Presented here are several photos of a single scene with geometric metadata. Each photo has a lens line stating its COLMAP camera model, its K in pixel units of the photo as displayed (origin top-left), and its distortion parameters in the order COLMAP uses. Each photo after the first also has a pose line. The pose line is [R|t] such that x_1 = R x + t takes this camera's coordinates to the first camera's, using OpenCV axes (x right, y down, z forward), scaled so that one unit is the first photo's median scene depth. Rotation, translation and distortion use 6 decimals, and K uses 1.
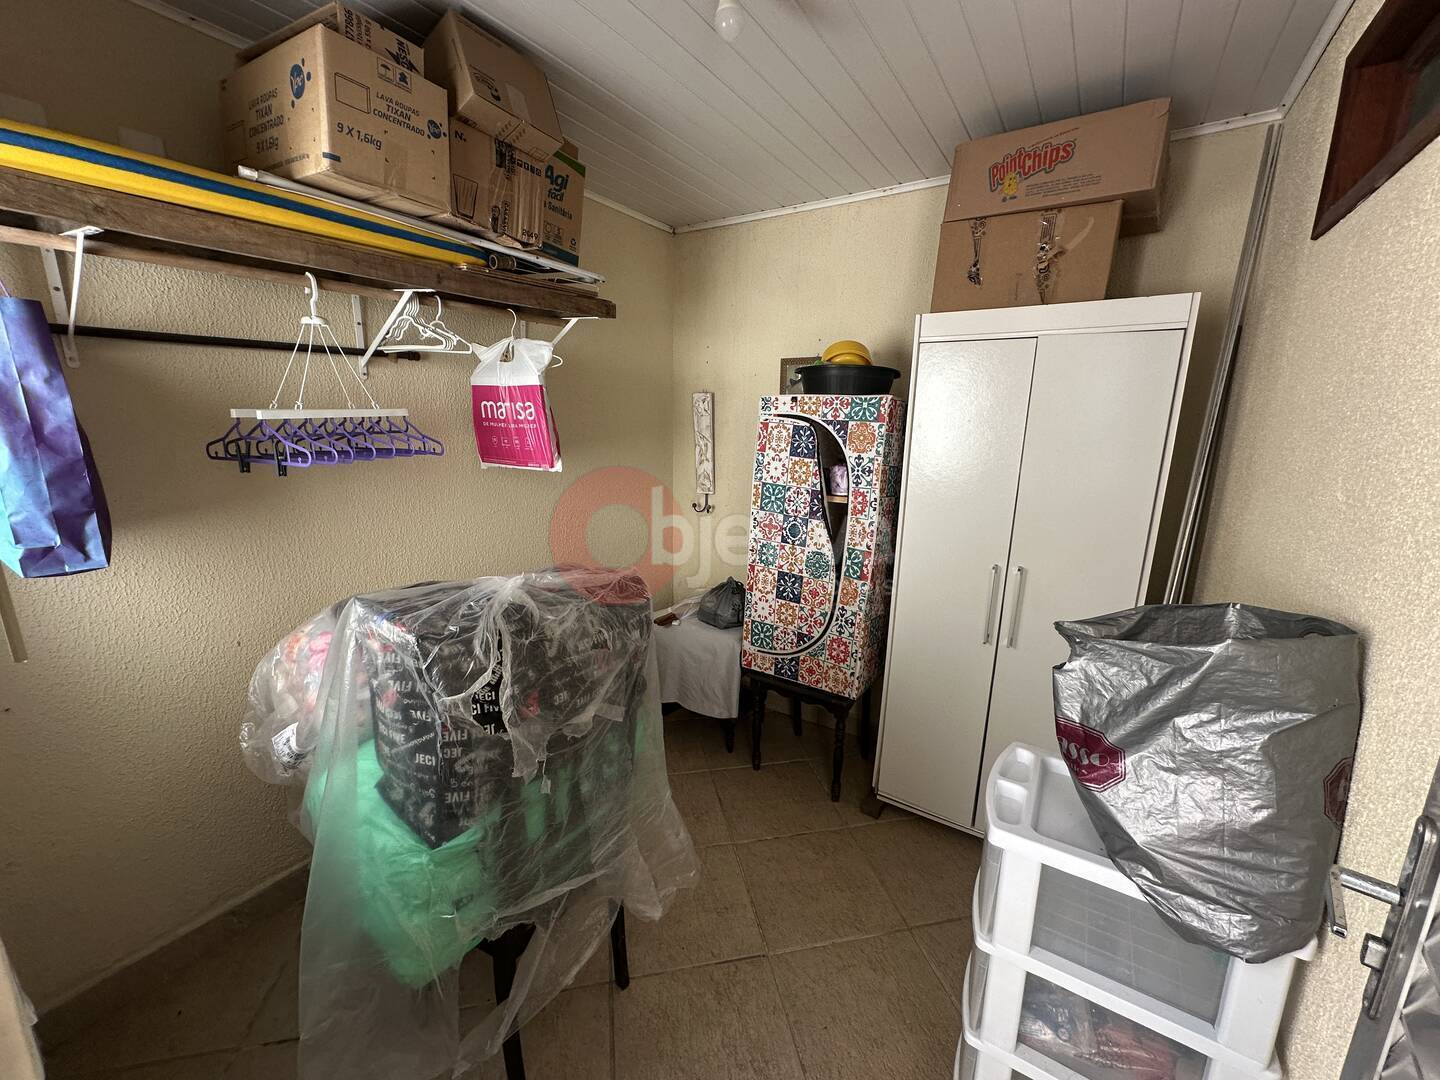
lens RADIAL K [[575.1, 0, 716.8], [0, 575.1, 539.0], [0, 0, 1]] dist [-0.003979, 0.000753]
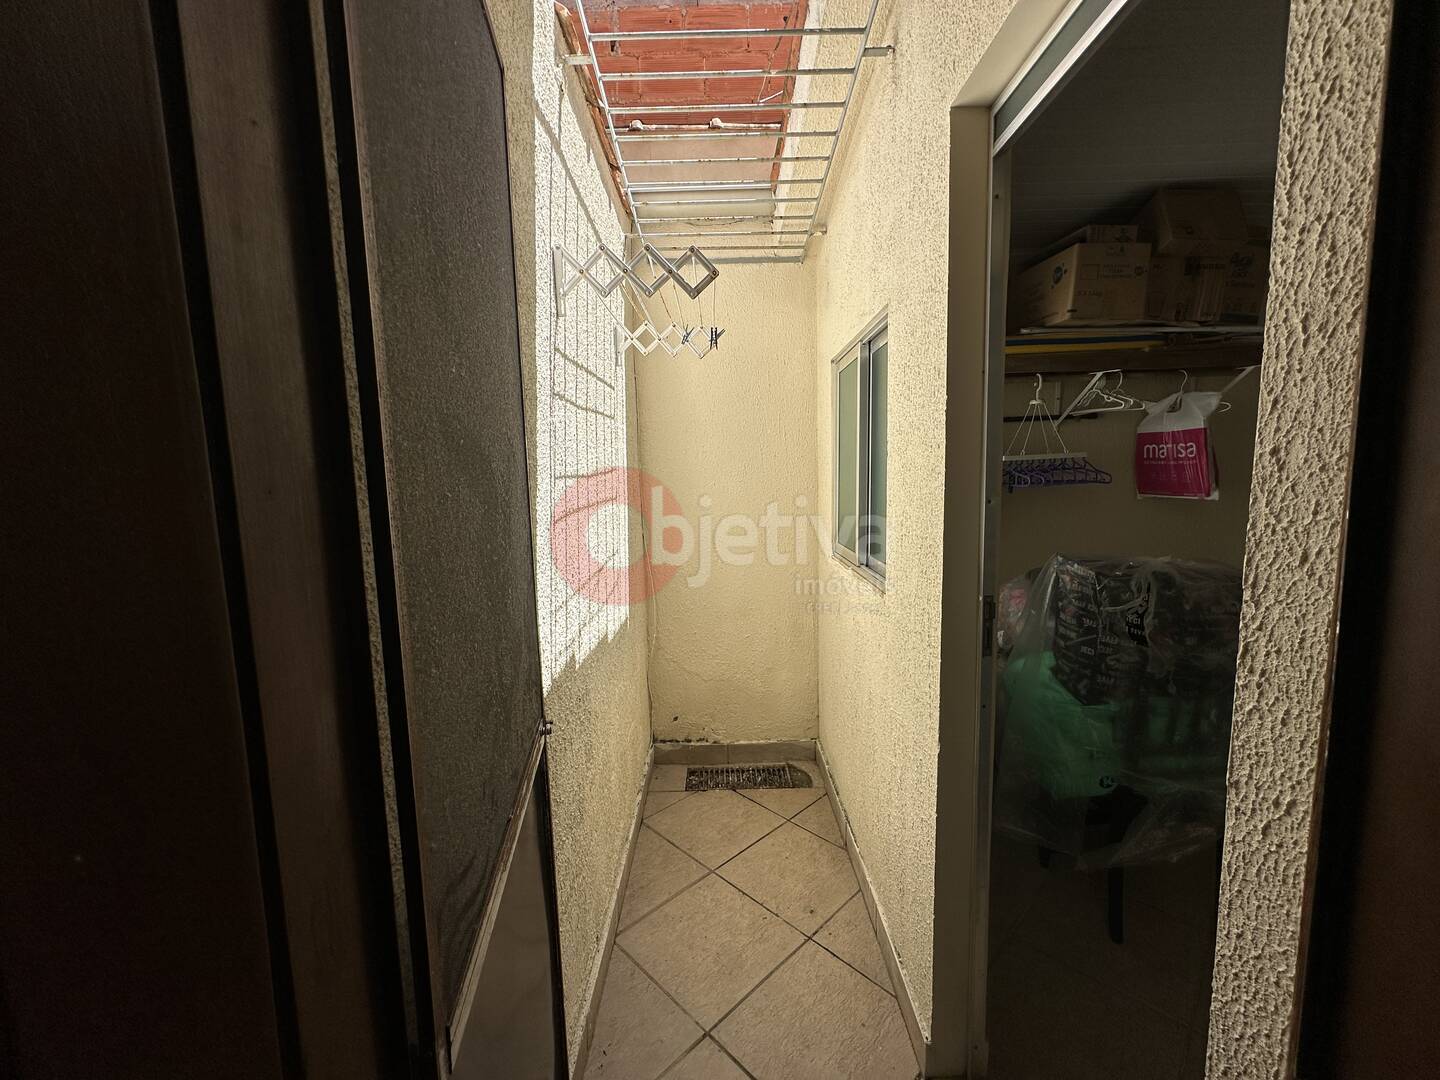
lens RADIAL K [[575.1, 0, 717.9], [0, 575.1, 539.8], [0, 0, 1]] dist [-0.003979, 0.000753]
pose [[0.545760, 0.066702, -0.835283, 0.221261], [-0.147587, 0.988895, -0.017462, 0.192119], [0.824842, 0.132807, 0.549543, -0.666341]]
